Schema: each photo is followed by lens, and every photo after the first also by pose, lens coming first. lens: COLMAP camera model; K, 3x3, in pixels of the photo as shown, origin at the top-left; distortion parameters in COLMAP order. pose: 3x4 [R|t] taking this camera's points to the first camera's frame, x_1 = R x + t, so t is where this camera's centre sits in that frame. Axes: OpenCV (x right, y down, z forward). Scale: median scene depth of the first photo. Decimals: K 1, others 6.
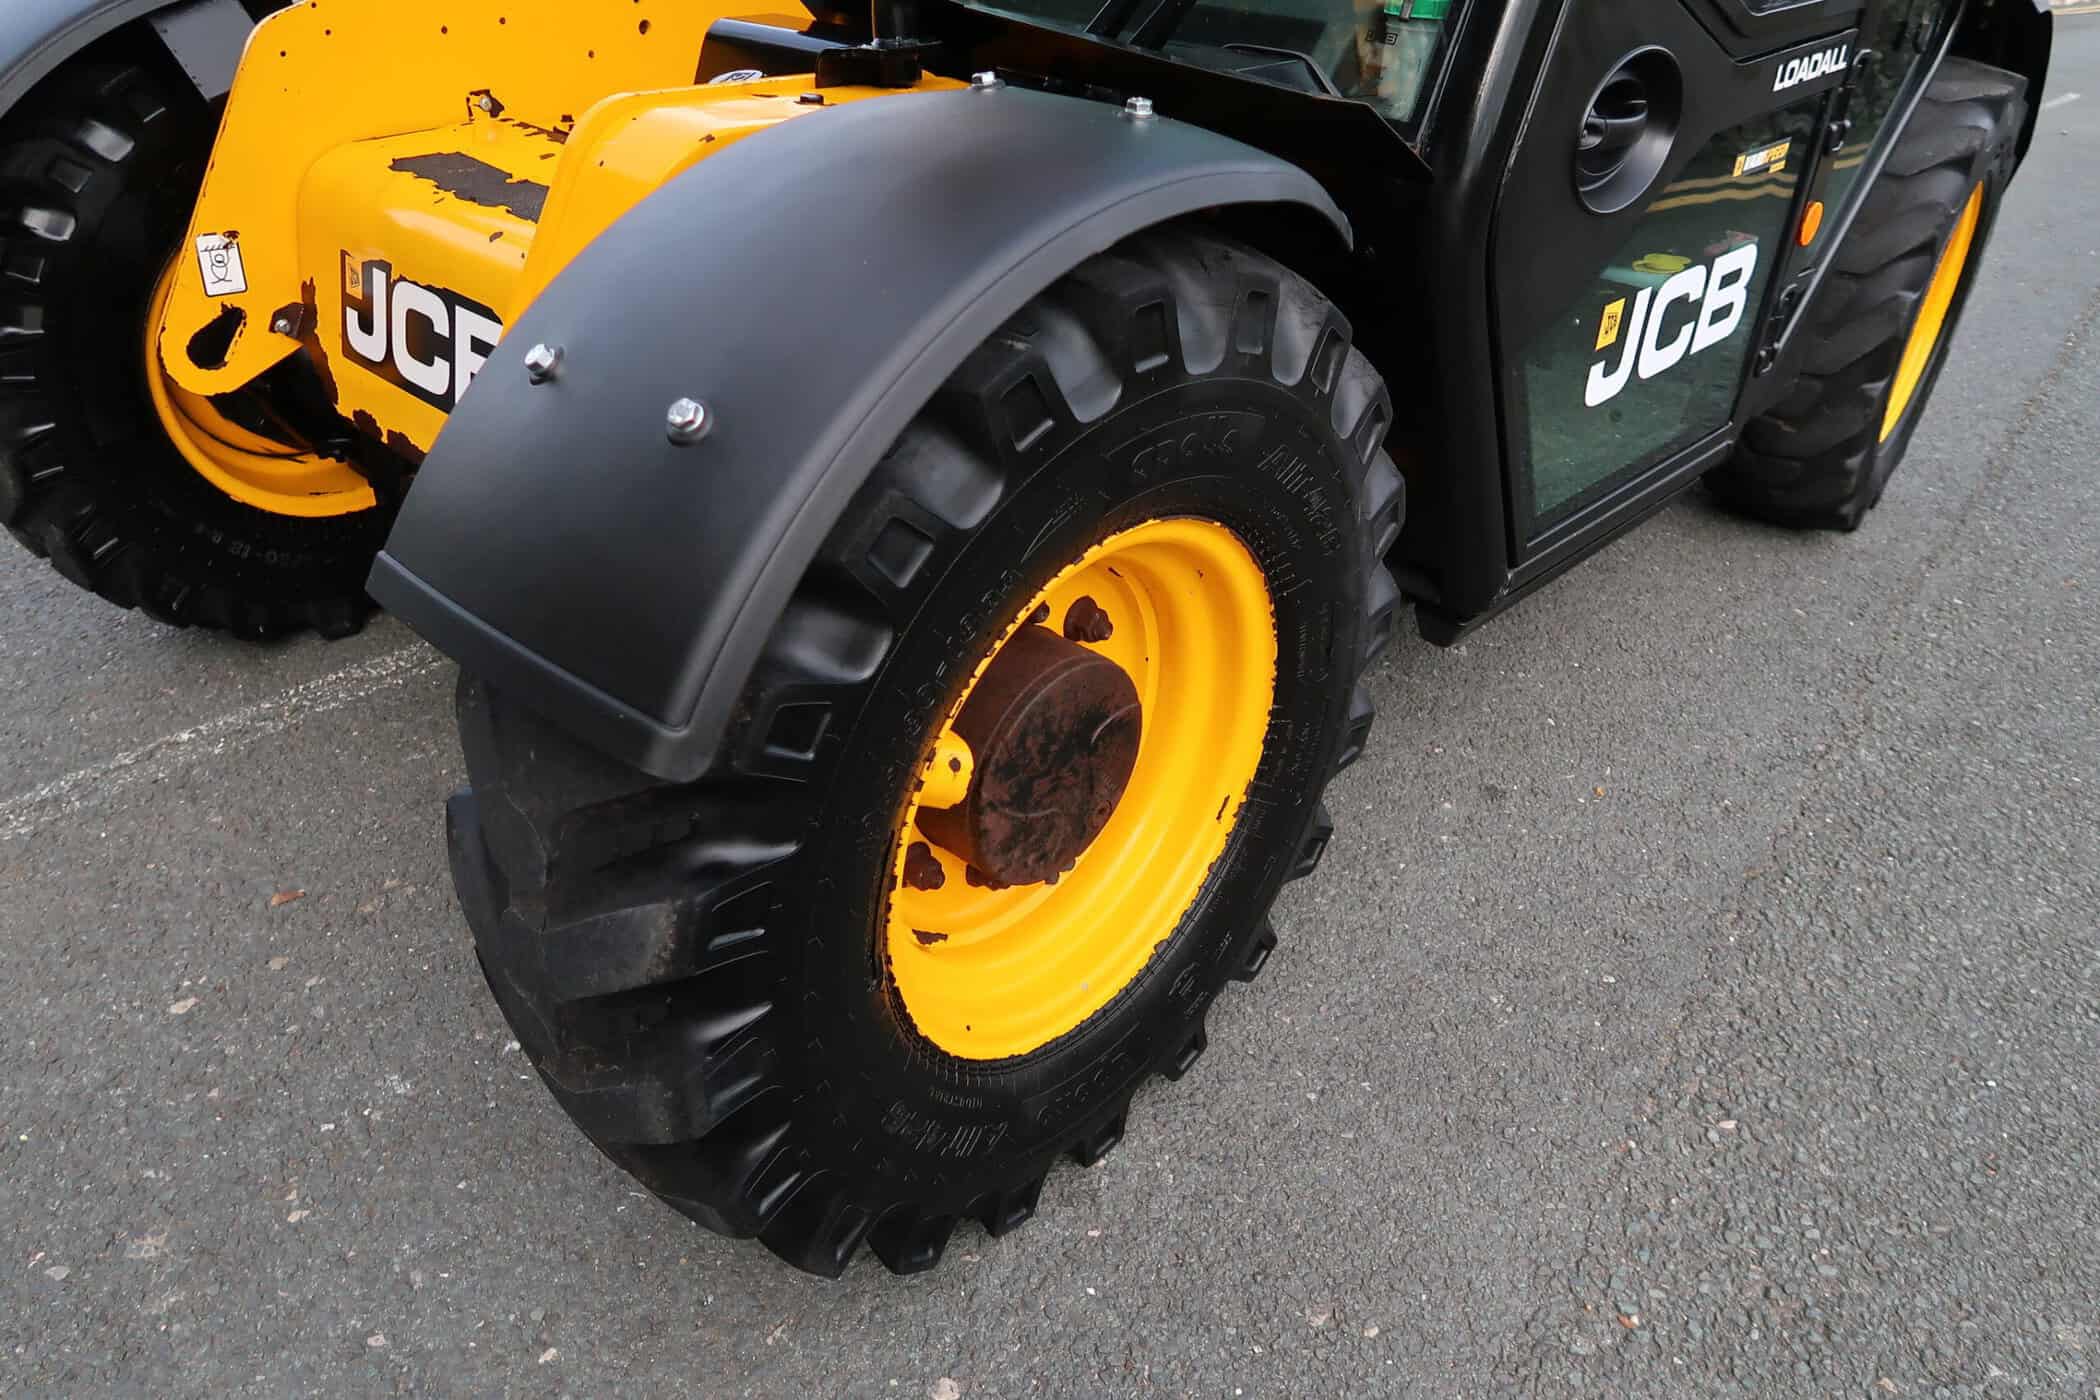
lens RADIAL K [[1463.1, 0, 1065.4], [0, 1463.1, 698.7], [0, 0, 1]] dist [-0.021579, 0.003013]
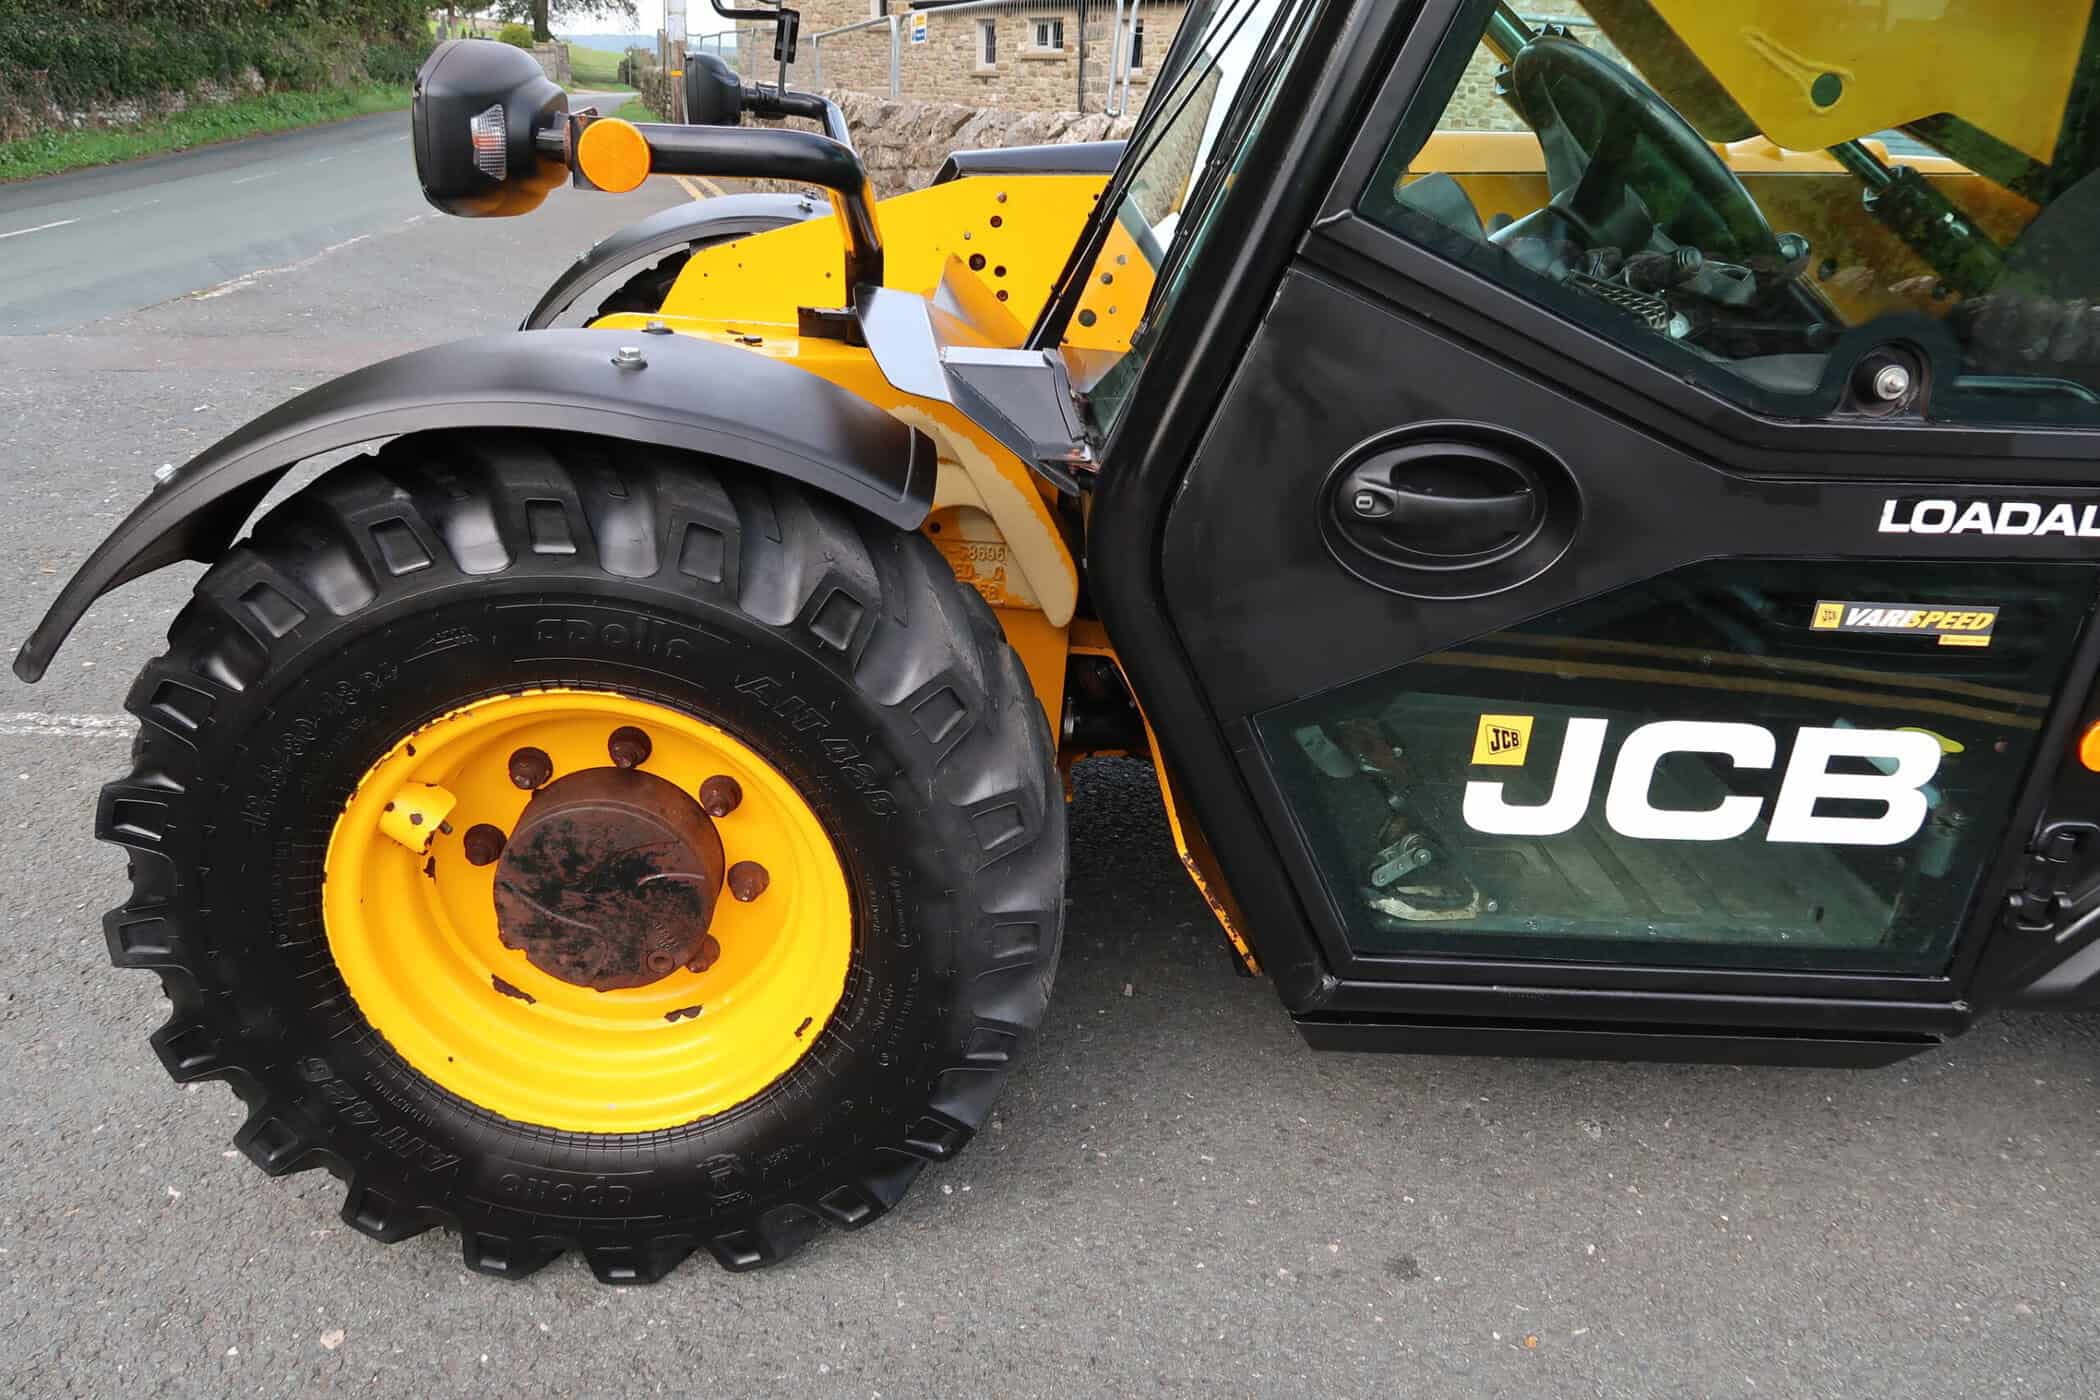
lens RADIAL K [[1459.9, 0, 1041.2], [0, 1459.9, 699.3], [0, 0, 1]] dist [-0.025751, 0.006871]
pose [[0.718076, 0.286710, -0.634164, 0.785696], [-0.399081, 0.916140, -0.037693, -0.158924], [0.570176, 0.280150, 0.772279, 0.230099]]
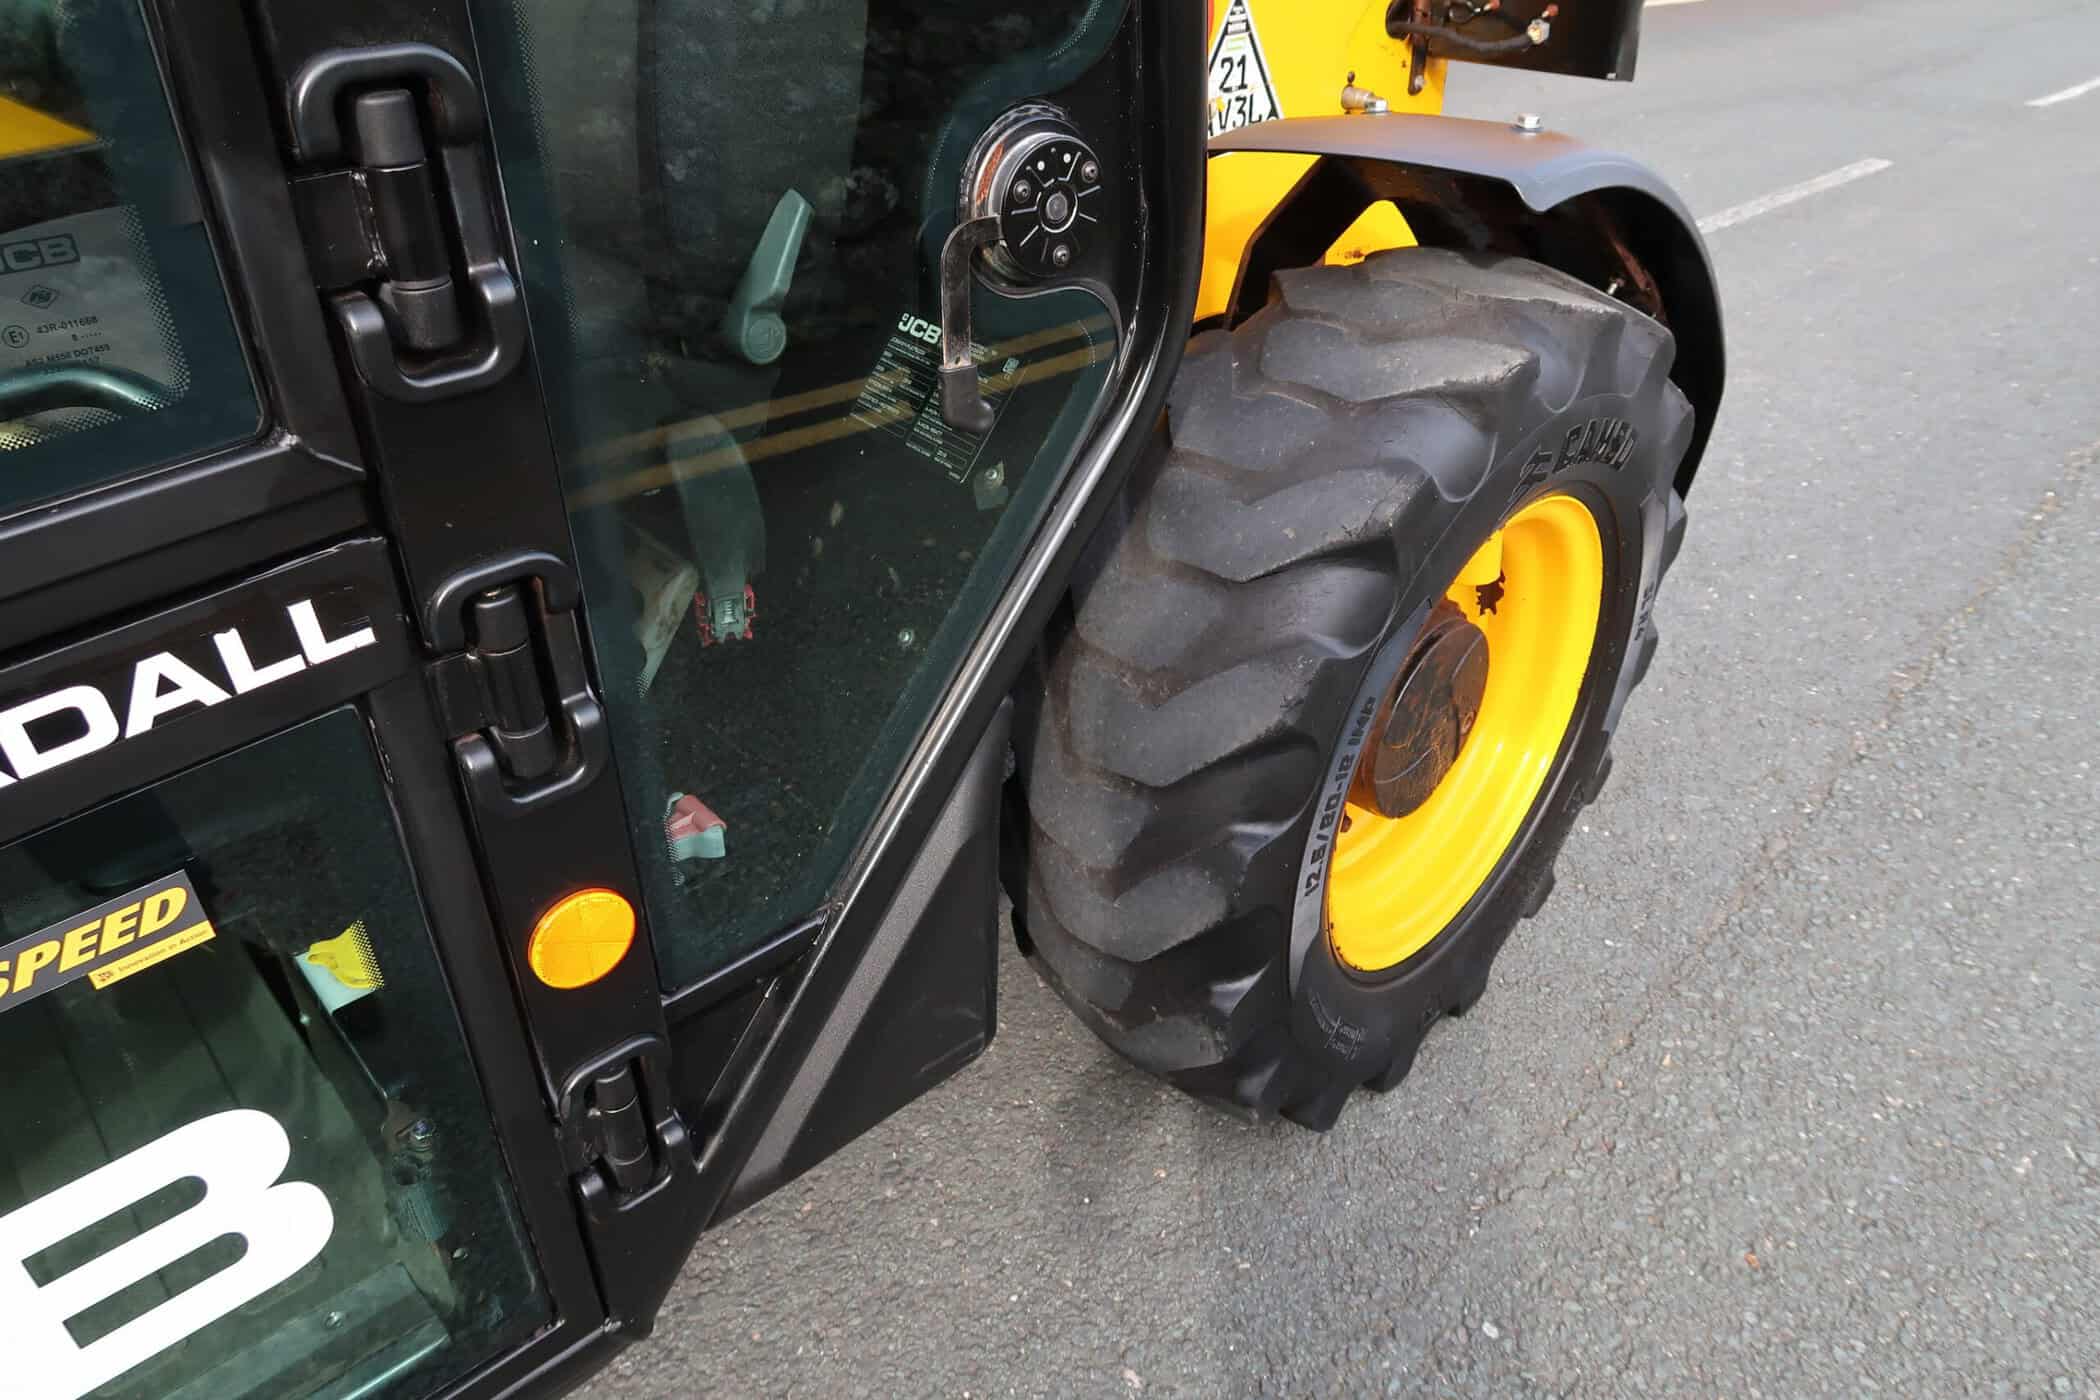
lens RADIAL K [[1463.1, 0, 1065.4], [0, 1463.1, 698.7], [0, 0, 1]] dist [-0.021579, 0.003013]
pose [[0.995358, 0.004745, -0.096125, 0.916707], [-0.001513, 0.999432, 0.033670, -0.546417], [0.096230, -0.033368, 0.994800, 0.864342]]
